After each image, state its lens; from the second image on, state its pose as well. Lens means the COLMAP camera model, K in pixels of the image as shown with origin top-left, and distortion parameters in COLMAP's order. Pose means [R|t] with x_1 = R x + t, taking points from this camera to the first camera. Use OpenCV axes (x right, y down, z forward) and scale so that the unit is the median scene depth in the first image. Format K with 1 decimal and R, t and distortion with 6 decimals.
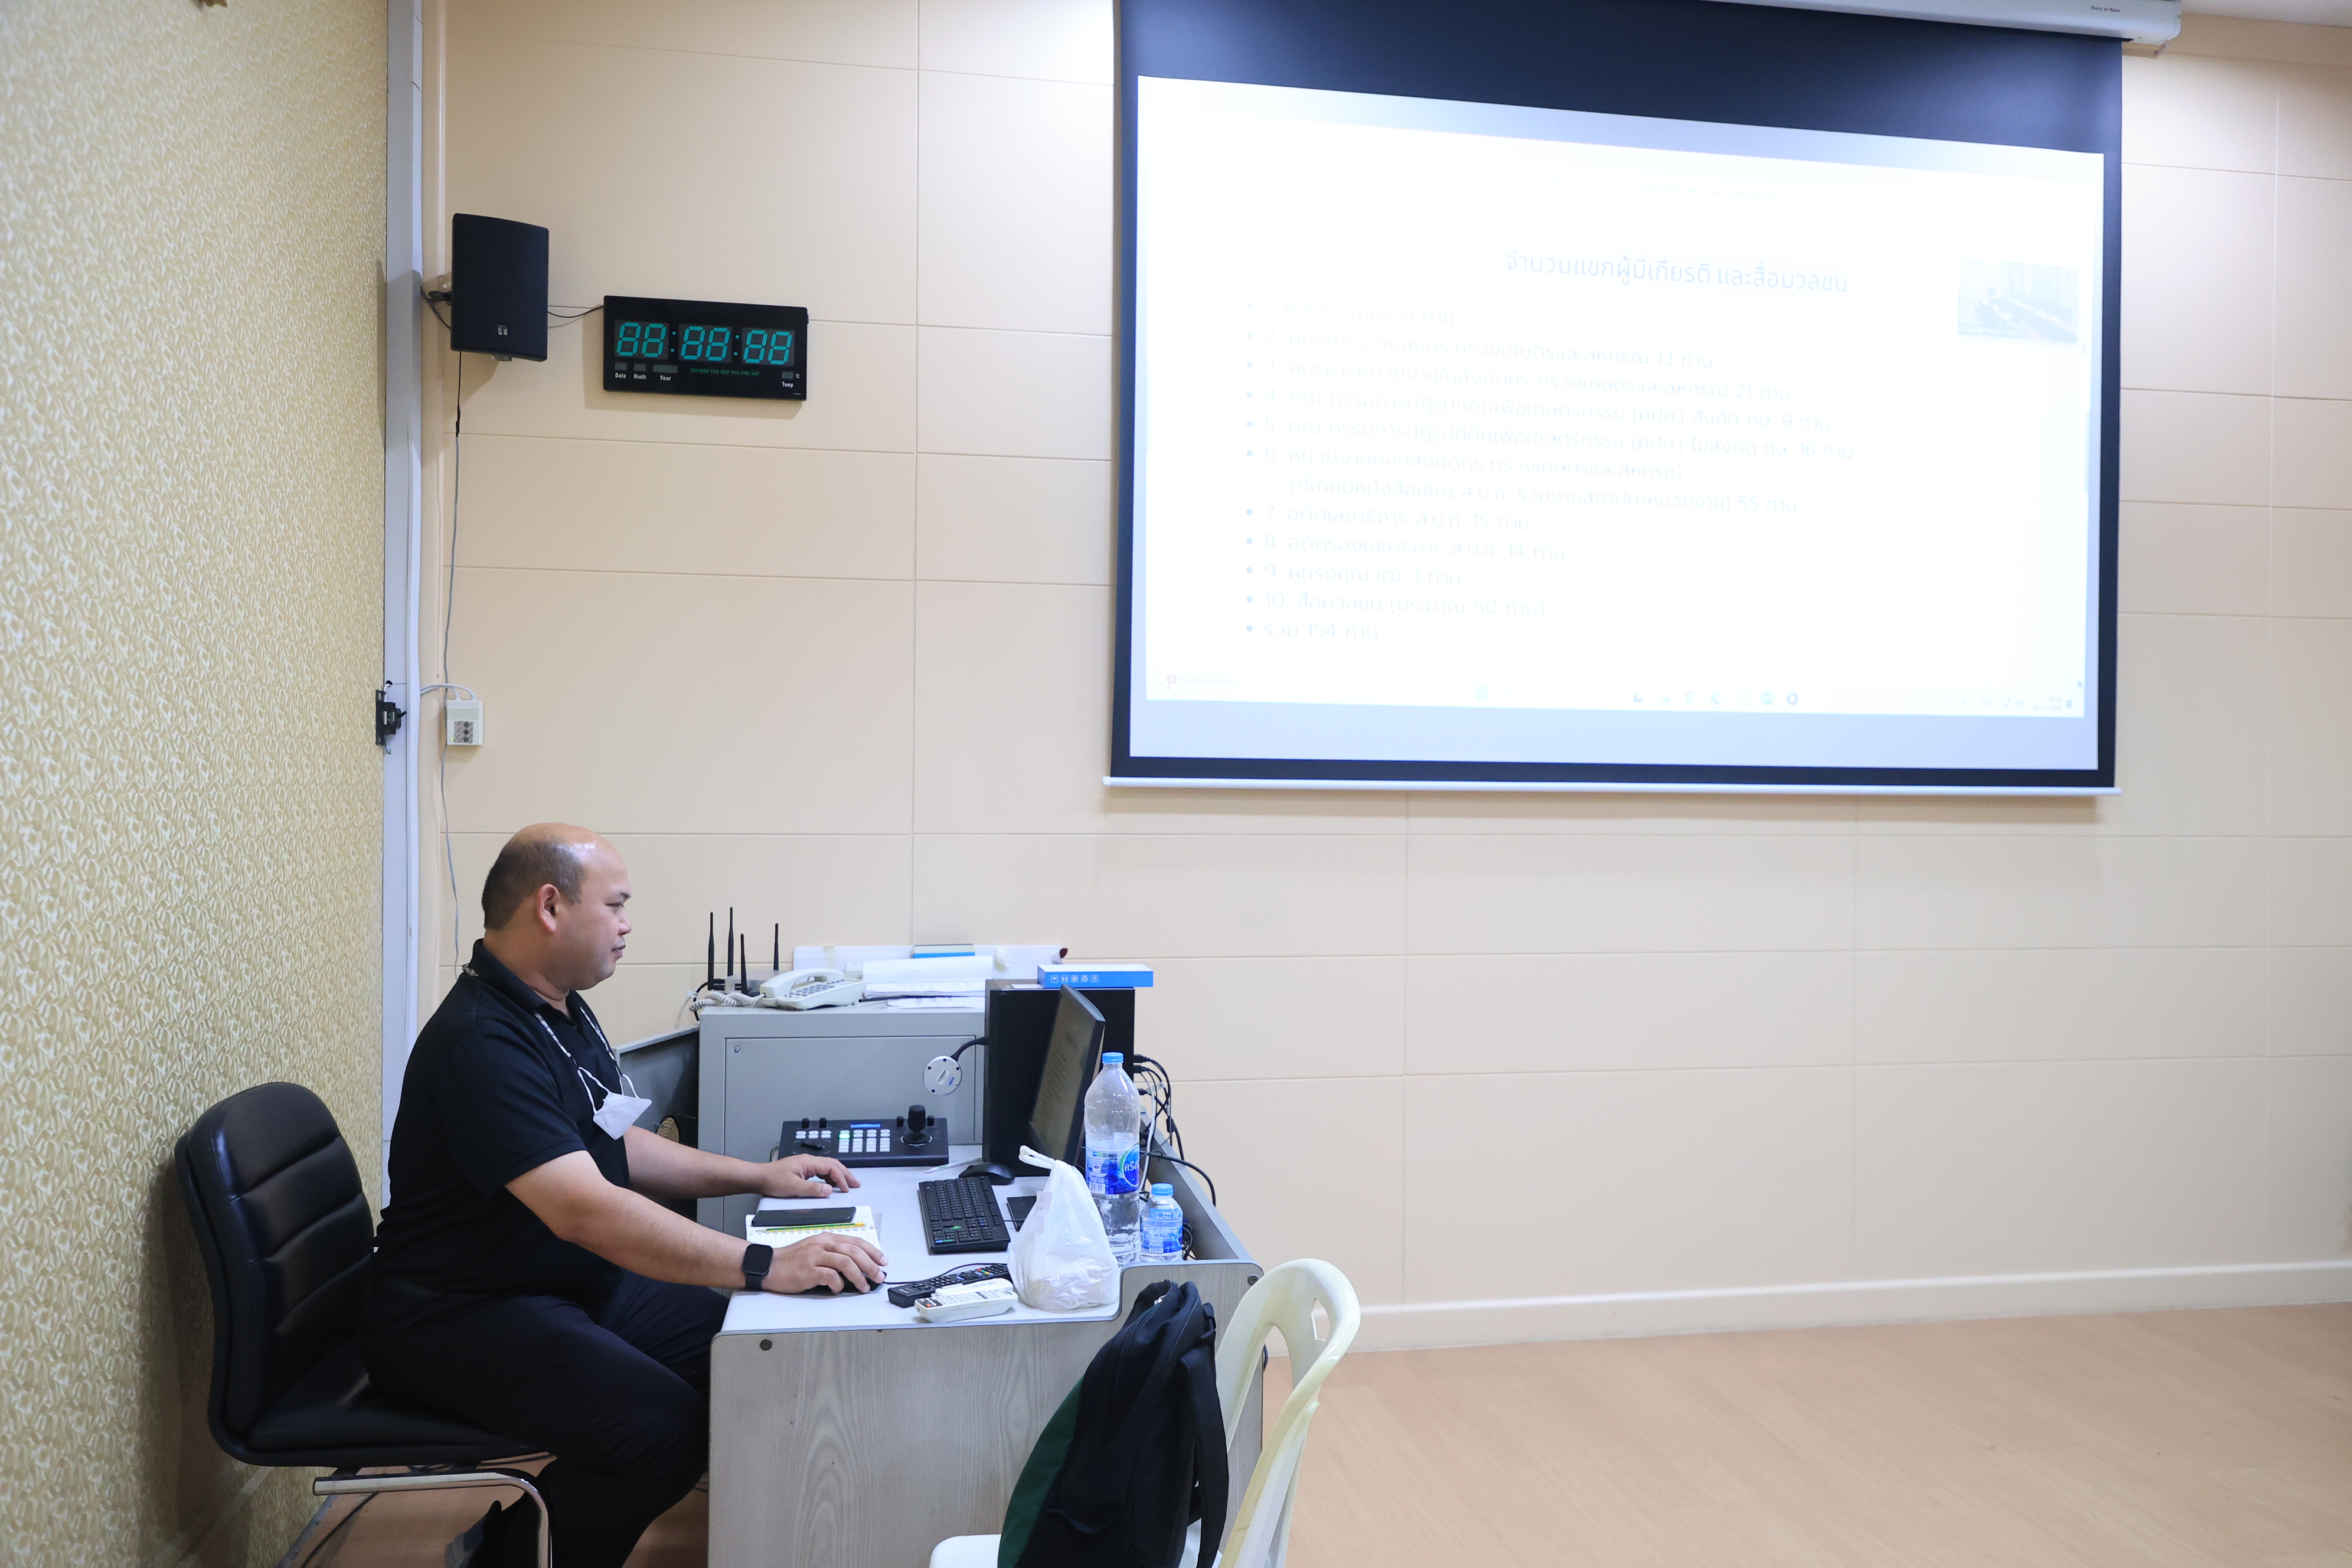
lens RADIAL K [[1793.4, 0, 1184.5], [0, 1793.4, 785.0], [0, 0, 1]] dist [0.007277, 0.012133]
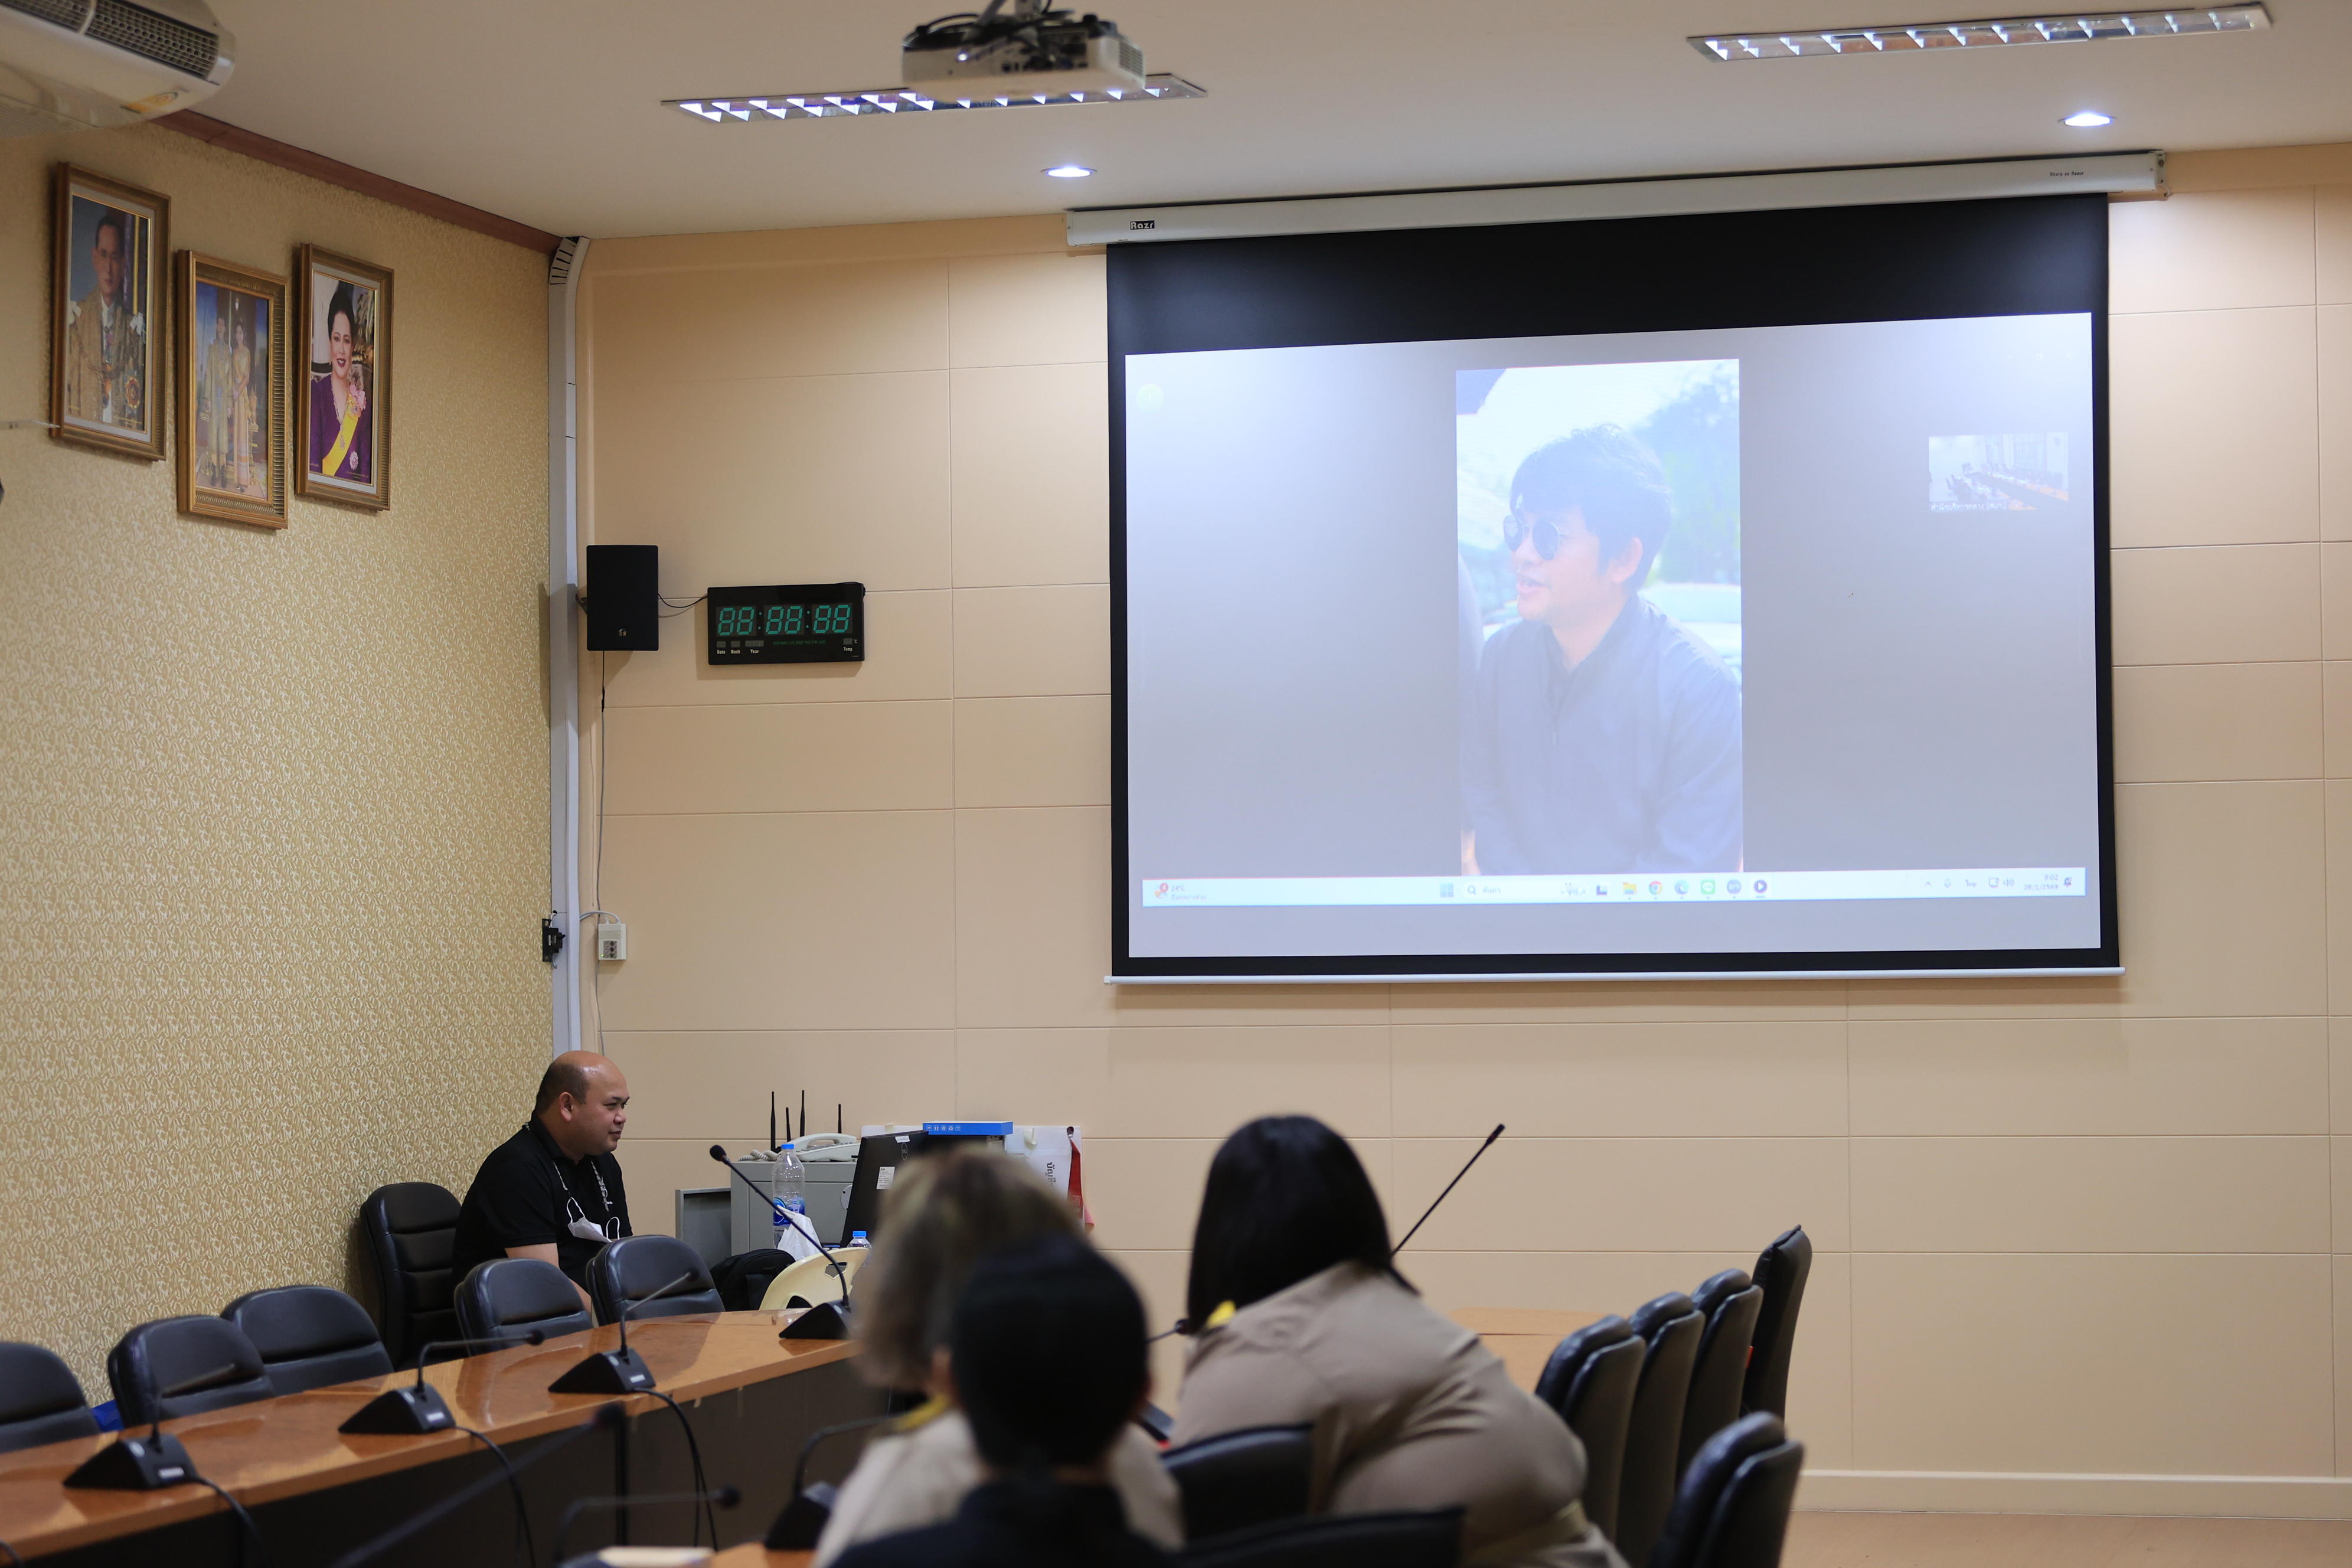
lens RADIAL K [[5047.9, 0, 1155.3], [0, 5047.9, 795.9], [0, 0, 1]] dist [-0.036132, 0.000000]
pose [[0.893352, -0.034431, -0.448036, 1.463917], [0.016721, 0.998917, -0.043426, 0.021439], [0.449046, 0.031303, 0.892960, -1.897378]]
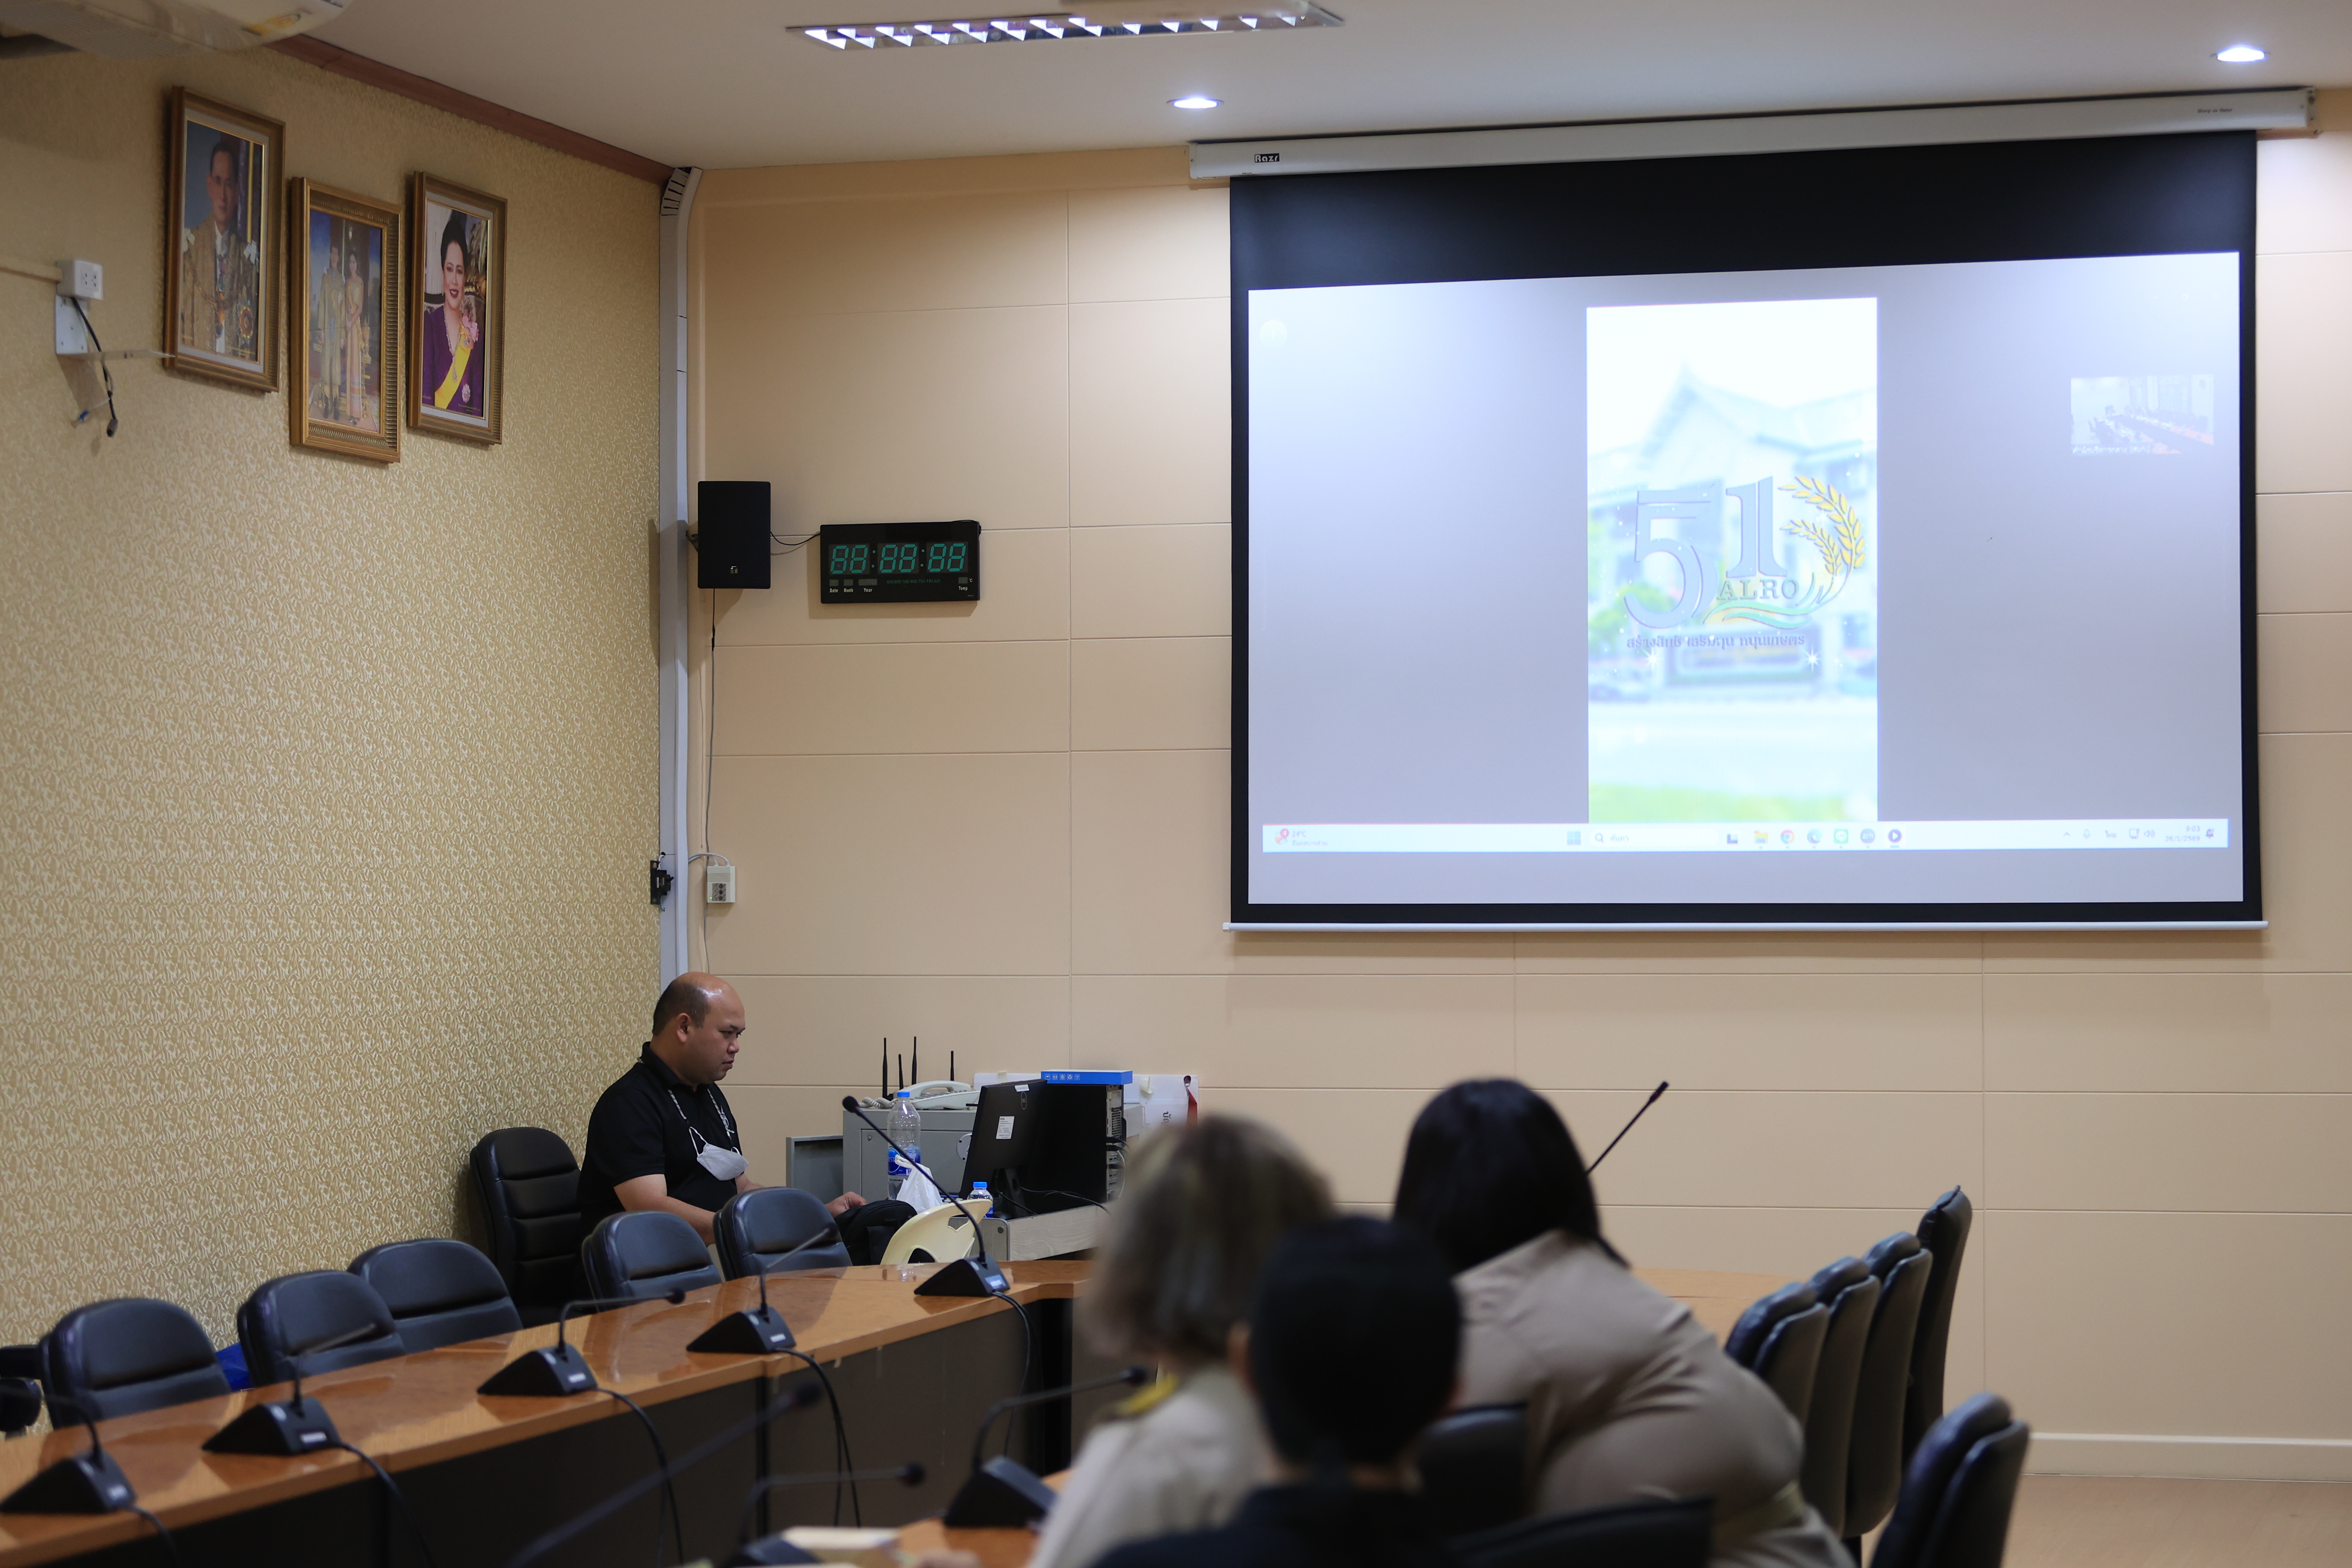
lens RADIAL K [[5047.9, 0, 1169.6], [0, 5047.9, 774.9], [0, 0, 1]] dist [-0.036132, 0.000000]
pose [[0.889087, -0.025451, -0.457031, 1.405383], [0.010142, 0.999303, -0.035919, 0.016478], [0.457627, 0.027300, 0.888725, -1.861849]]
